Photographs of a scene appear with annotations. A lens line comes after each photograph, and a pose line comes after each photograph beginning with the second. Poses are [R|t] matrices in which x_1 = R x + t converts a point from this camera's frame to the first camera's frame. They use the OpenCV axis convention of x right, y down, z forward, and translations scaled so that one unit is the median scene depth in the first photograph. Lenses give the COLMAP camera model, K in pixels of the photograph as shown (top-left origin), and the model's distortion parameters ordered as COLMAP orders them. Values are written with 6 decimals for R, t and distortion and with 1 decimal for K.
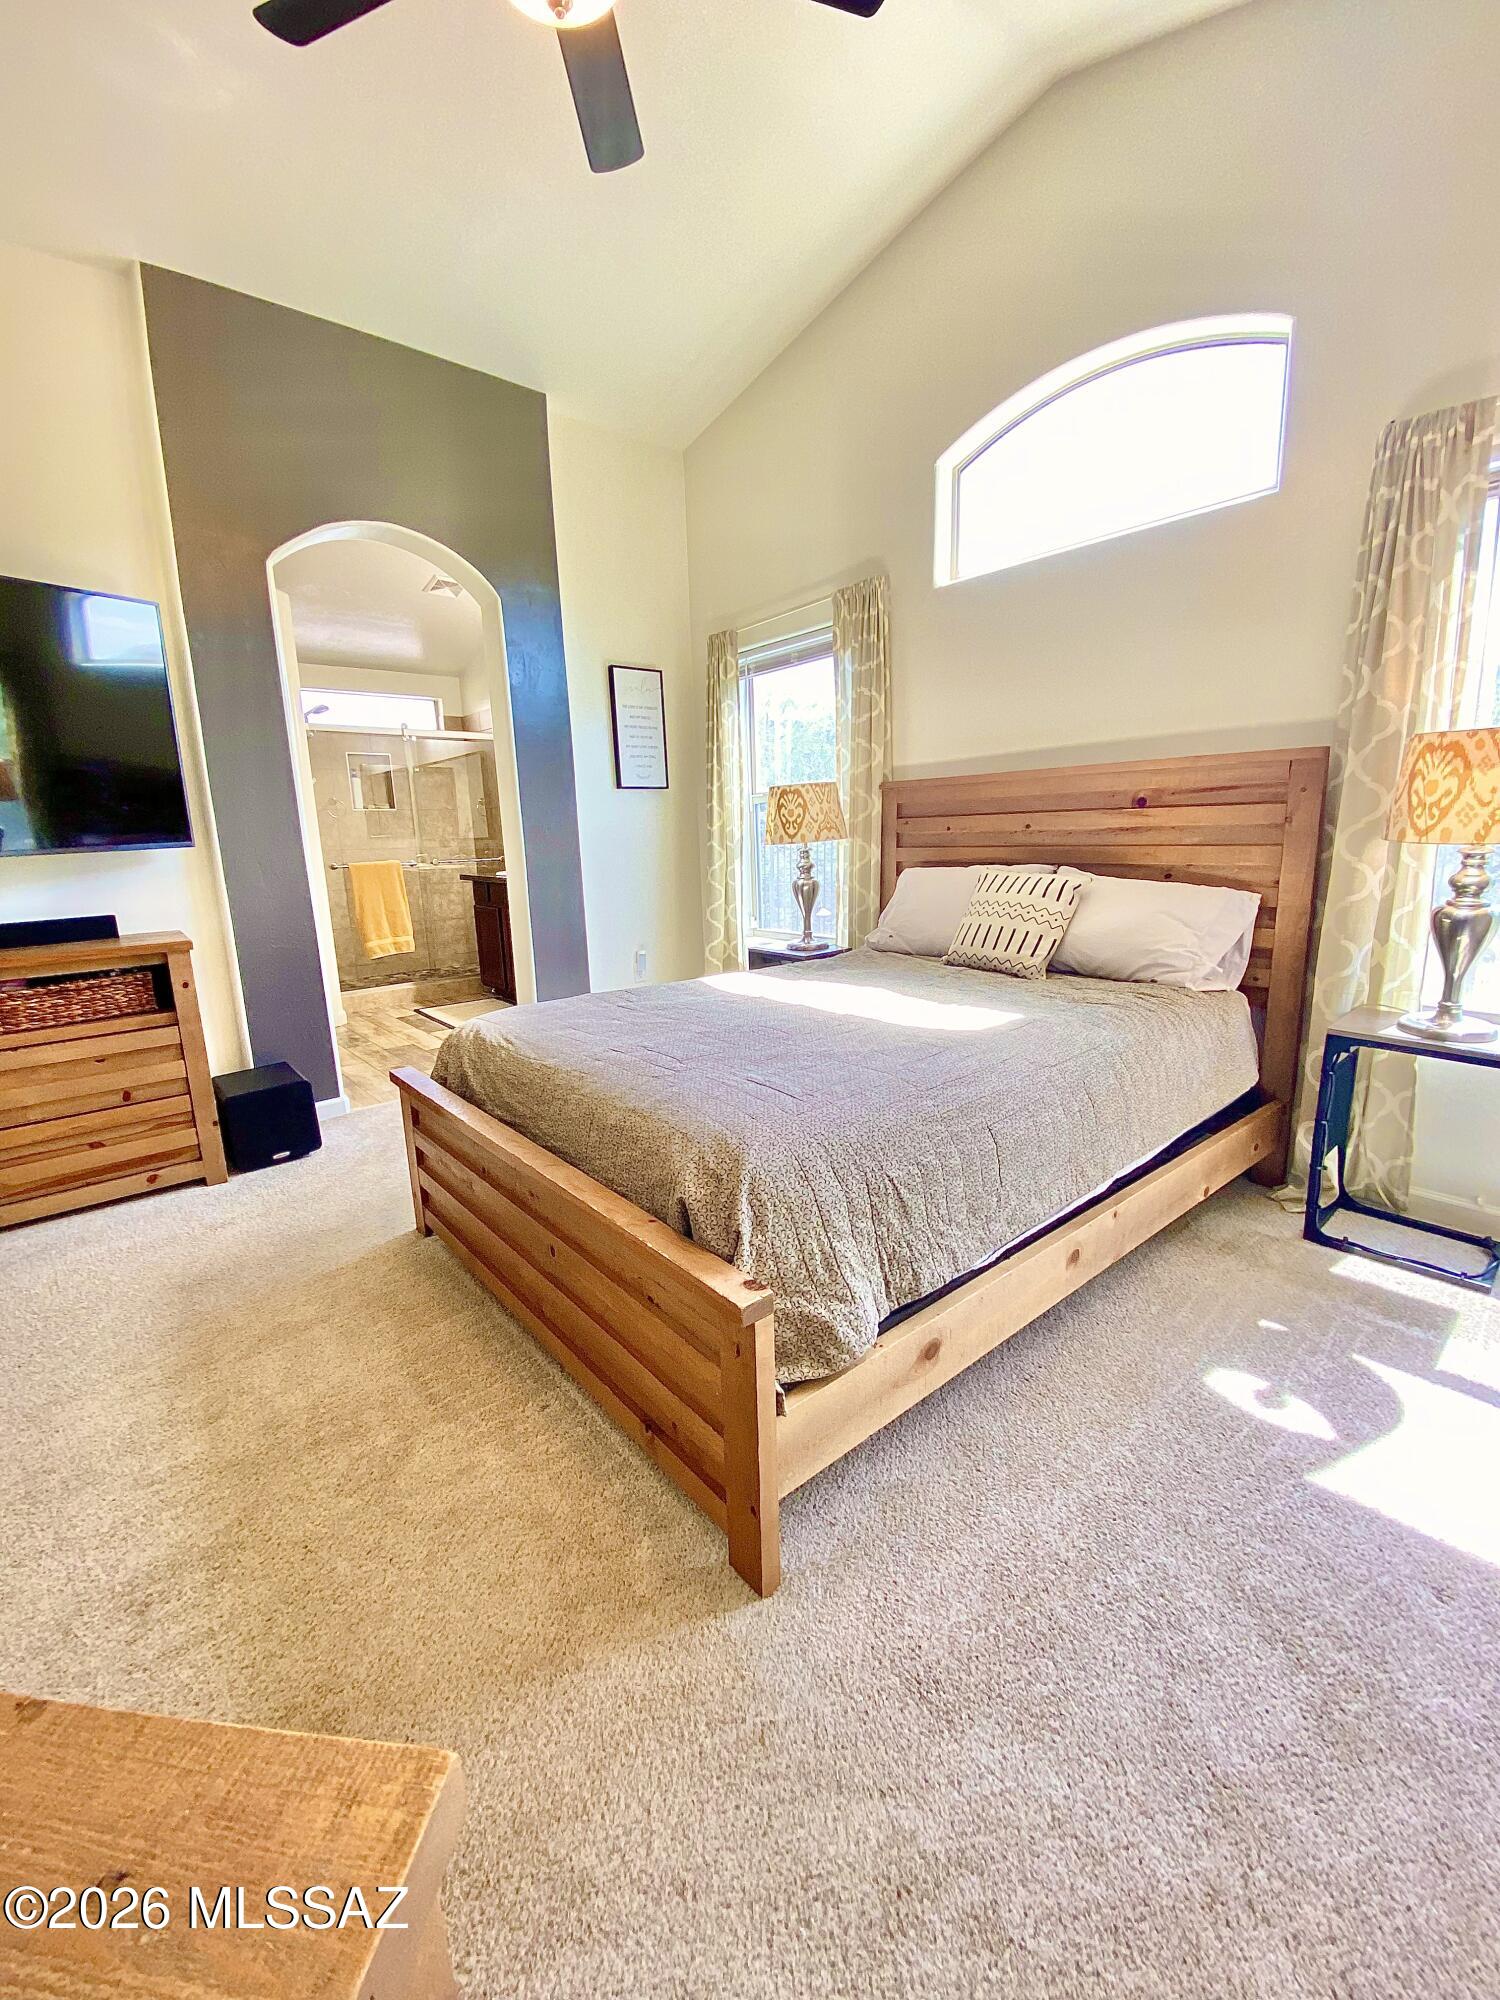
lens RADIAL K [[801.2, 0, 750.0], [0, 801.2, 1000.0], [0, 0, 1]] dist [0.010357, -0.016284]
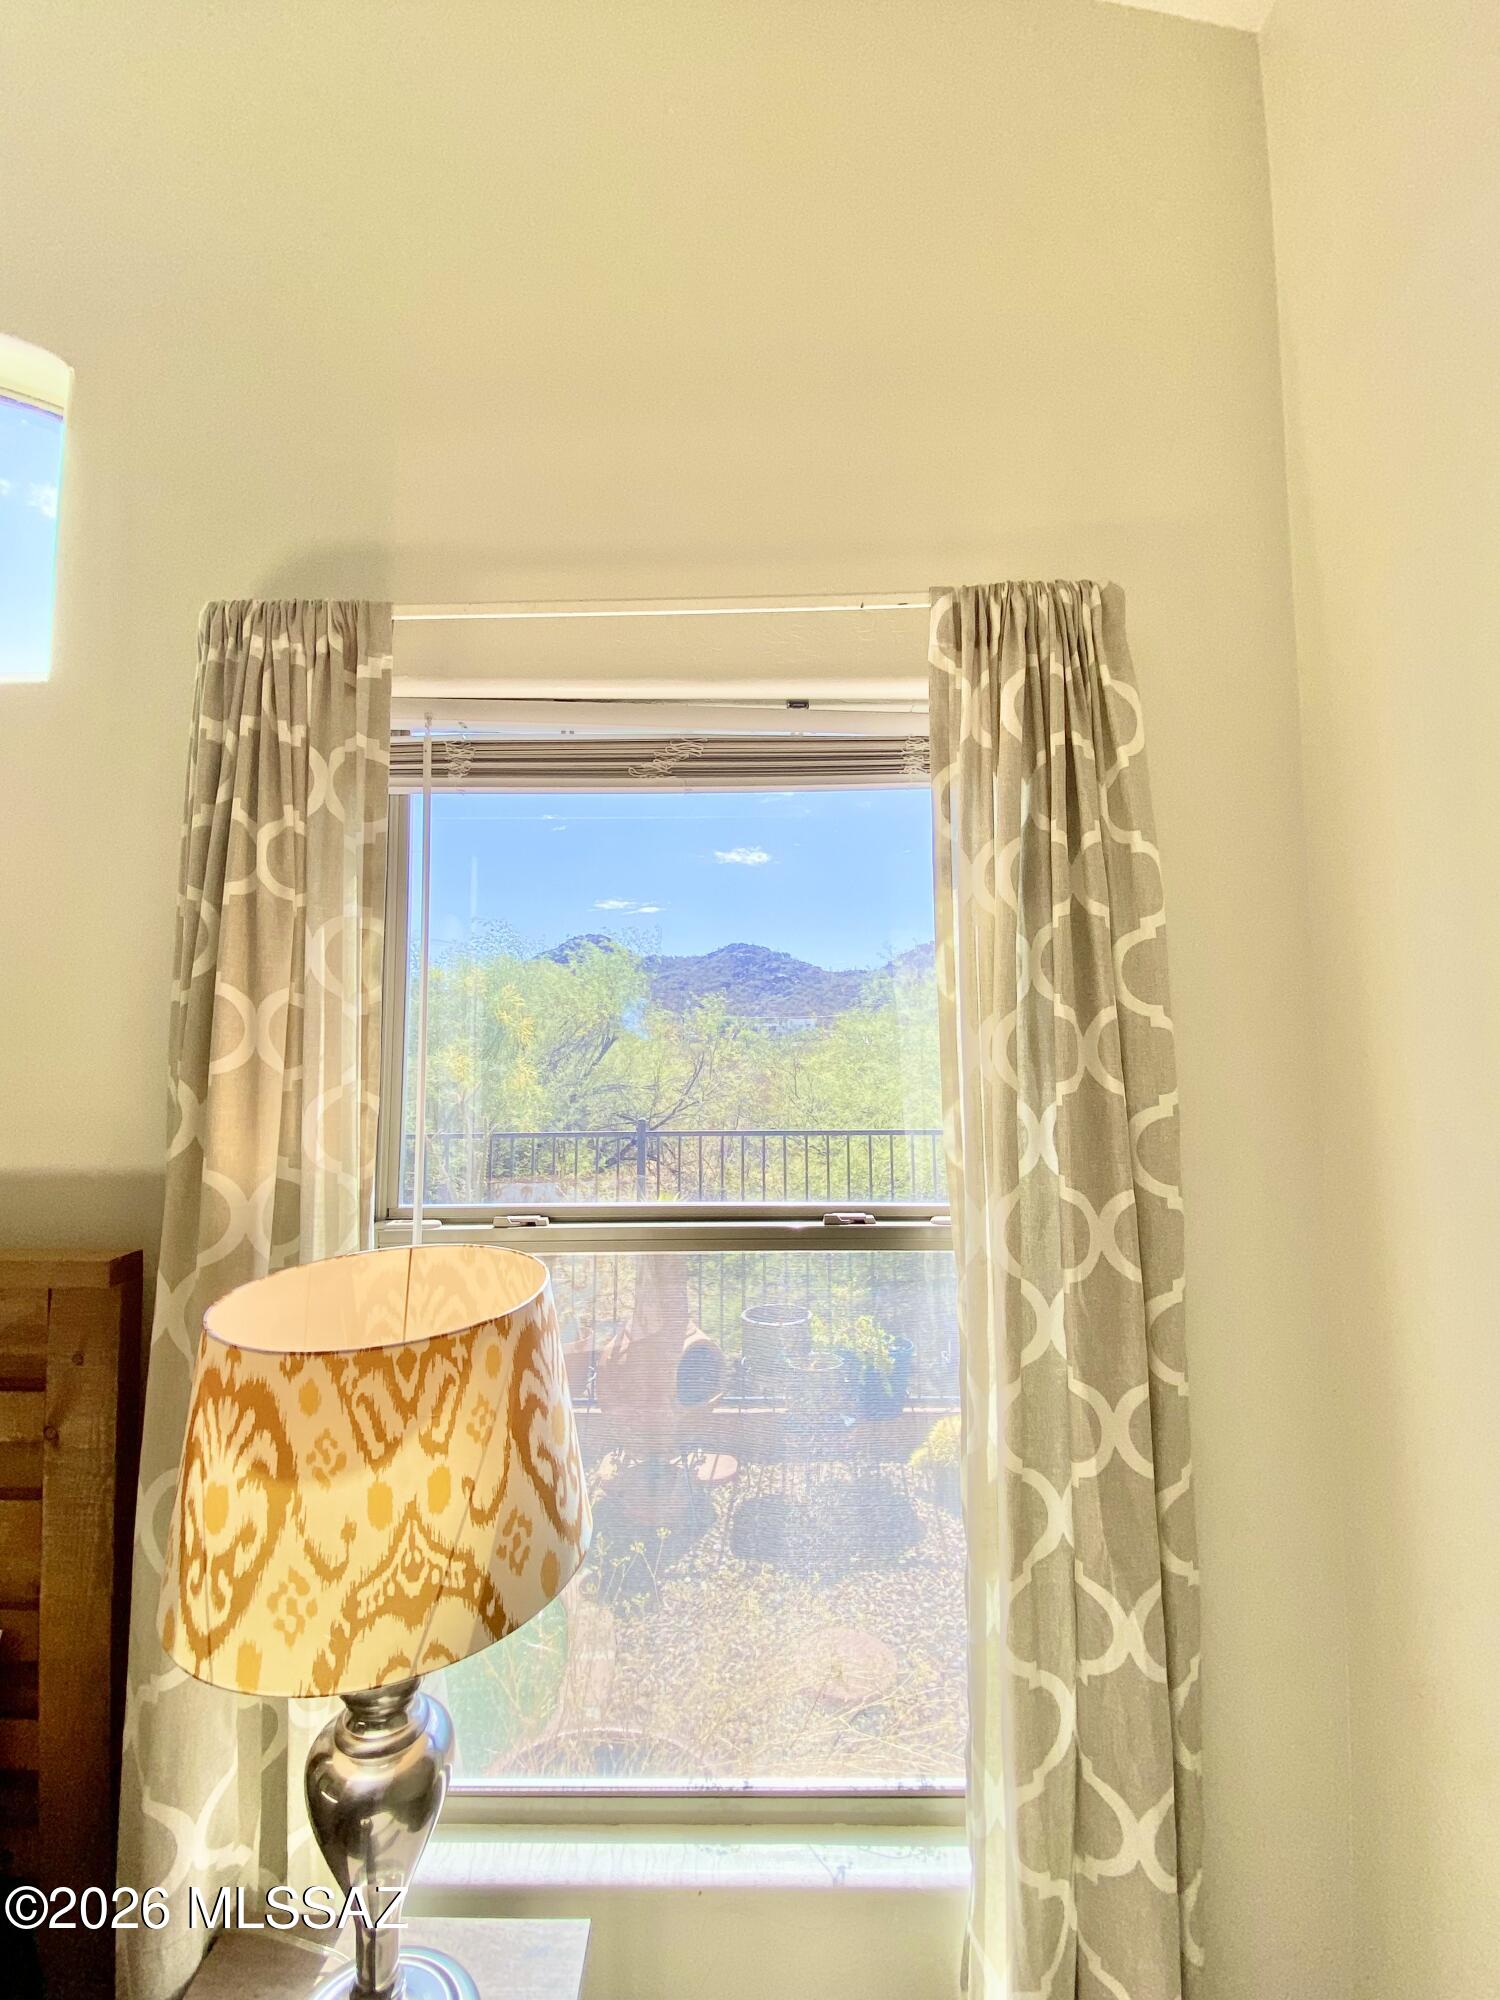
lens RADIAL K [[900.2, 0, 750.0], [0, 900.2, 1000.0], [0, 0, 1]] dist [0.000512, -0.000015]
pose [[0.655374, 0.077287, 0.751339, 0.611571], [0.143911, 0.963750, -0.224667, -0.313623], [-0.741467, 0.255367, 0.620495, 0.468724]]
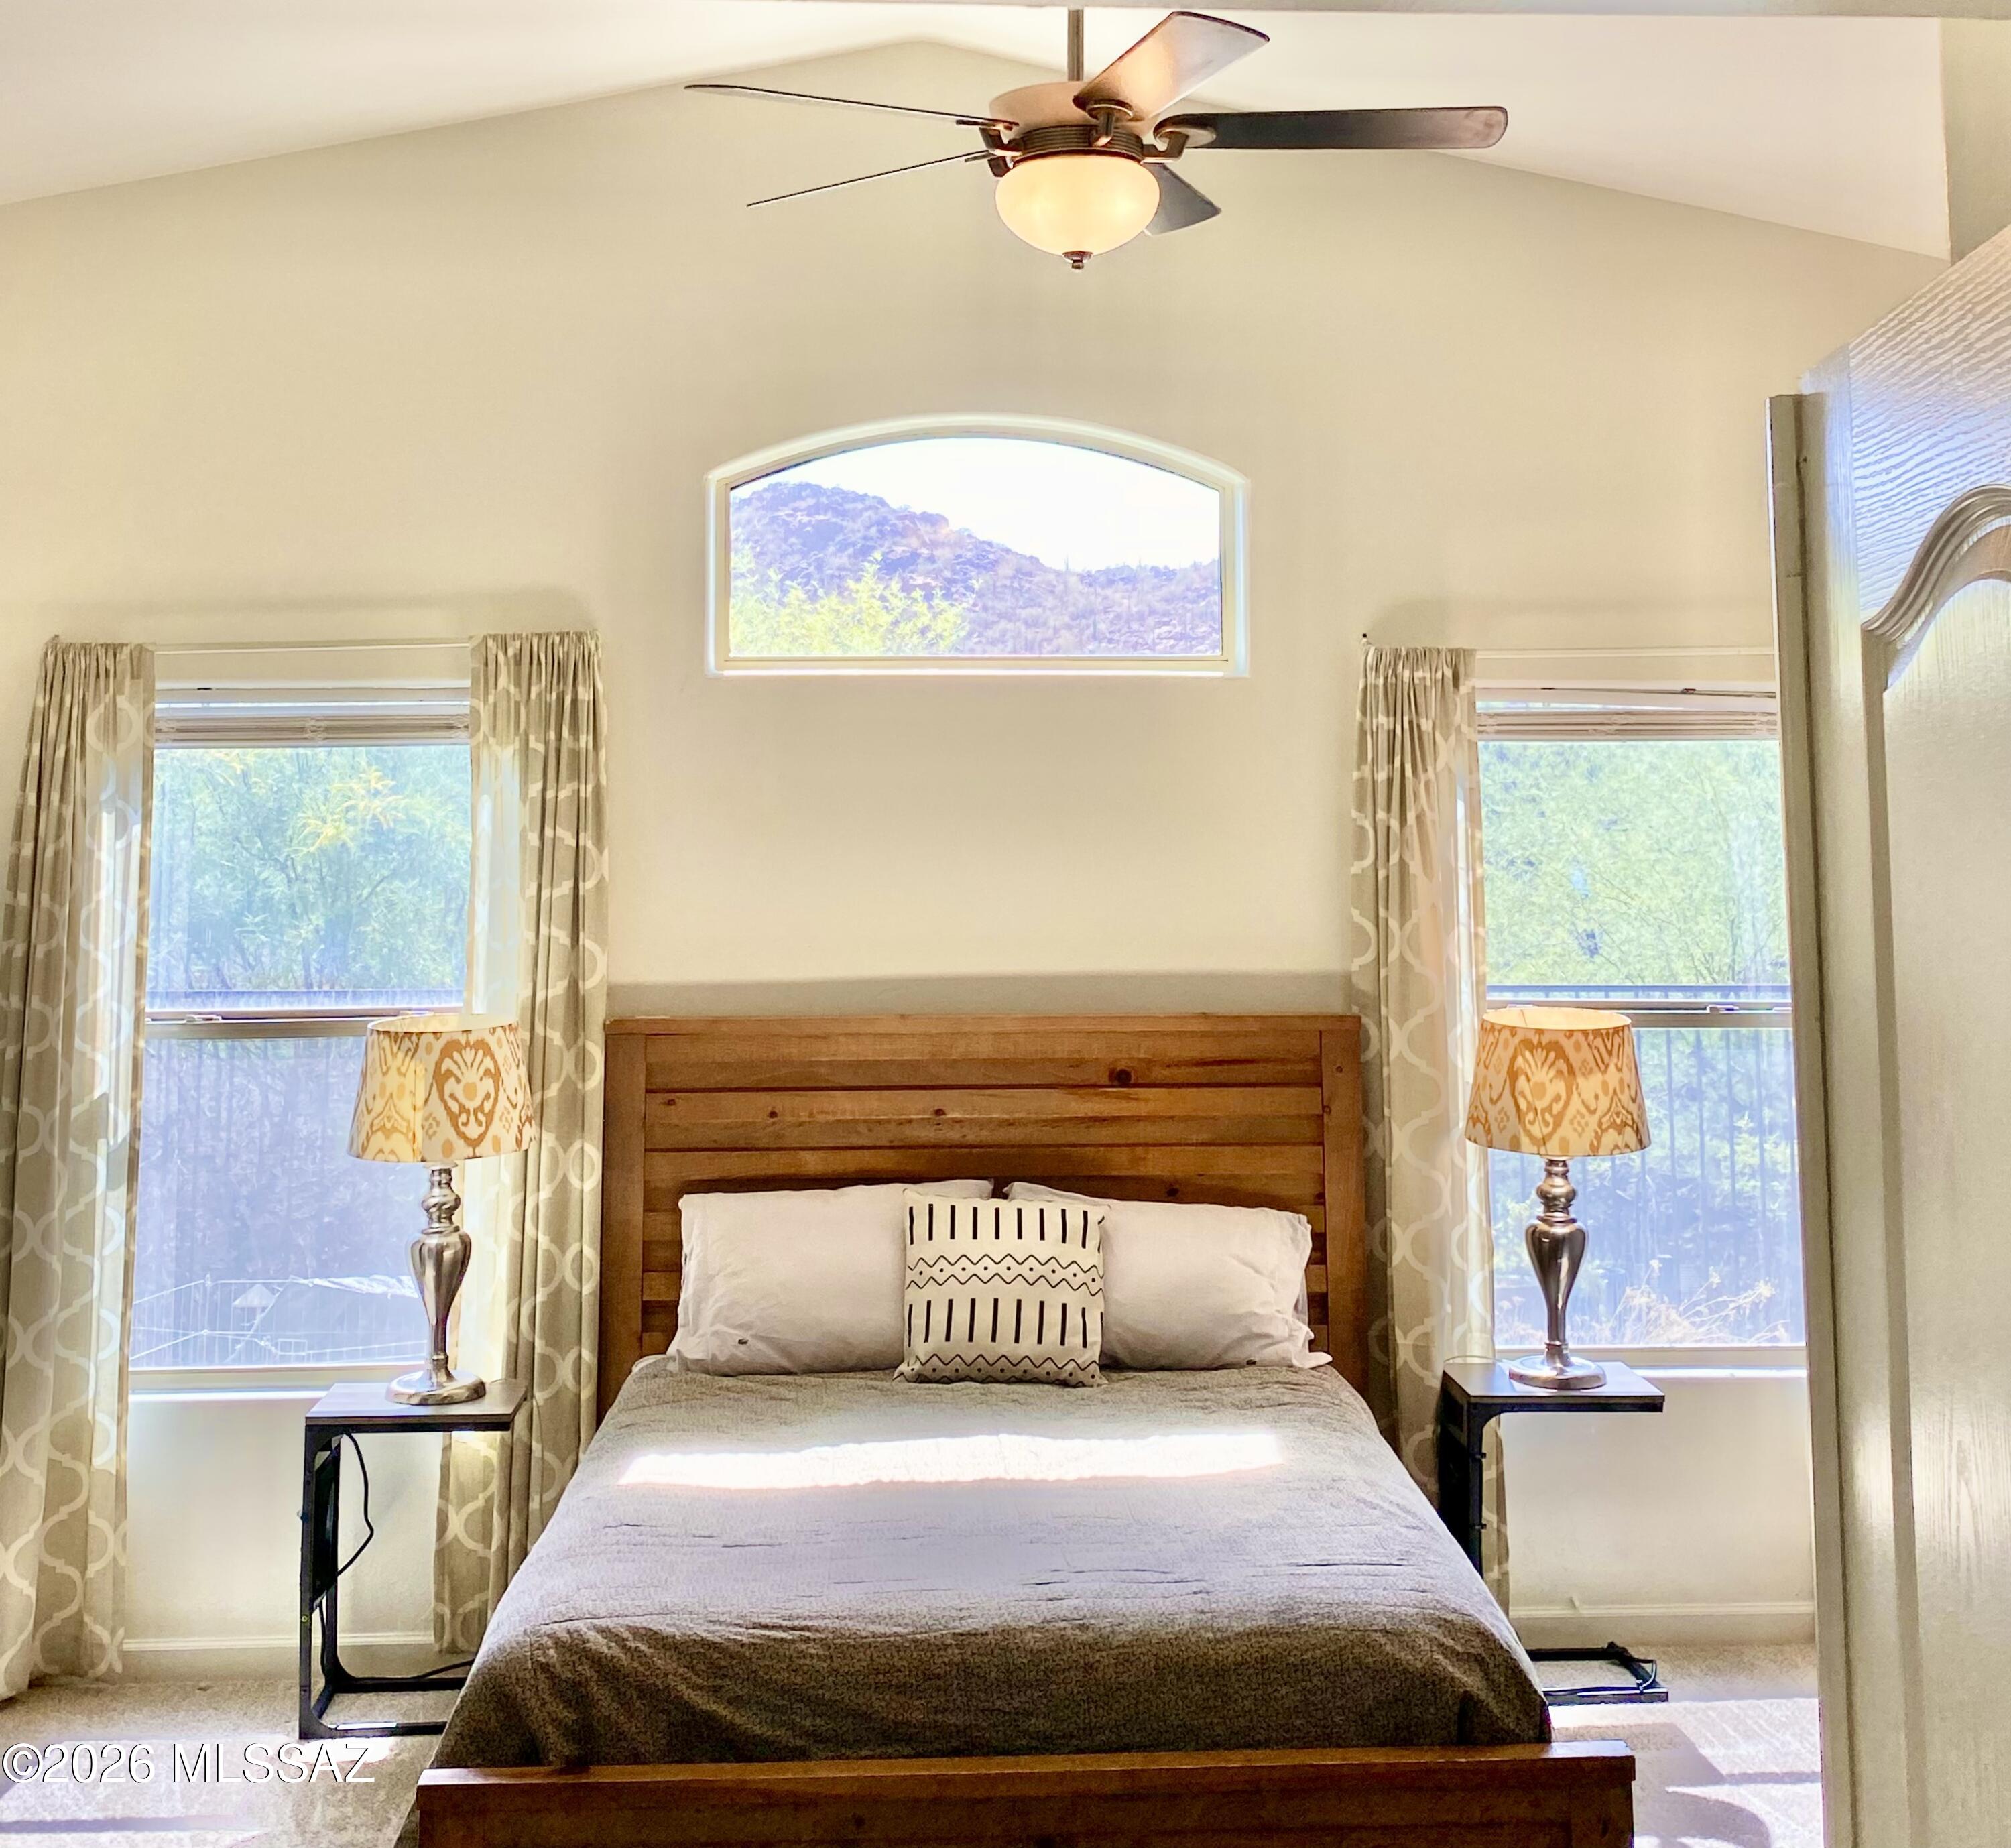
lens RADIAL K [[2719.2, 0, 973.2], [0, 2719.2, 501.9], [0, 0, 1]] dist [0.100176, -0.093482]
pose [[0.610015, 0.123281, 0.782741, -1.745695], [0.151521, 0.951447, -0.267937, -0.147383], [-0.777768, 0.282047, 0.561717, -0.351879]]
